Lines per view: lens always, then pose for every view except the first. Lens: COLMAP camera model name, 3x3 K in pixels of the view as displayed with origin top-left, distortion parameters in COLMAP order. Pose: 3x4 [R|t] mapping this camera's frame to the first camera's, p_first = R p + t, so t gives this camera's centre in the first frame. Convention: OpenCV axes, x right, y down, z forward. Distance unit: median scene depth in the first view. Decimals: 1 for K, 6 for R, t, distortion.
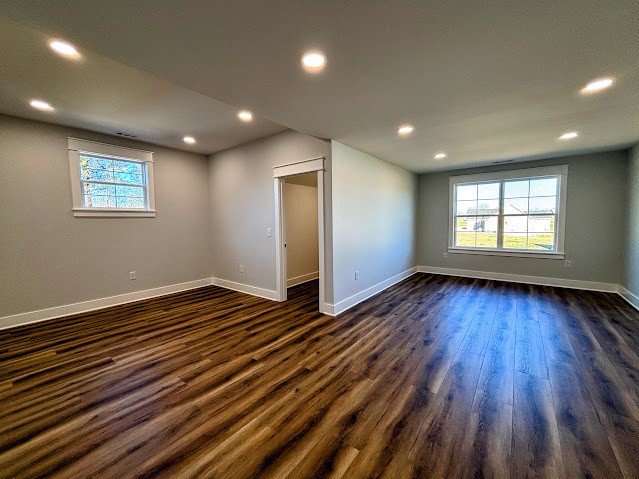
lens RADIAL K [[258.3, 0, 317.6], [0, 258.3, 237.8], [0, 0, 1]] dist [0.000828, 0.000248]
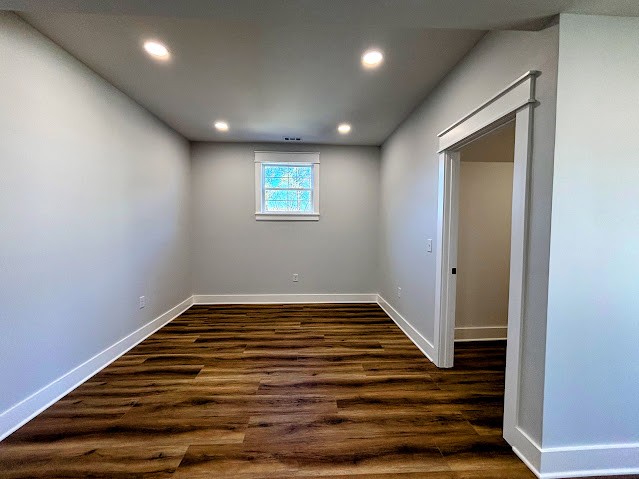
lens RADIAL K [[258.3, 0, 317.6], [0, 258.3, 237.8], [0, 0, 1]] dist [0.000828, 0.000248]
pose [[0.656334, 0.052095, -0.752670, 0.117188], [-0.064112, 0.997856, 0.013159, -0.036362], [0.751742, 0.039618, 0.658267, 0.474895]]
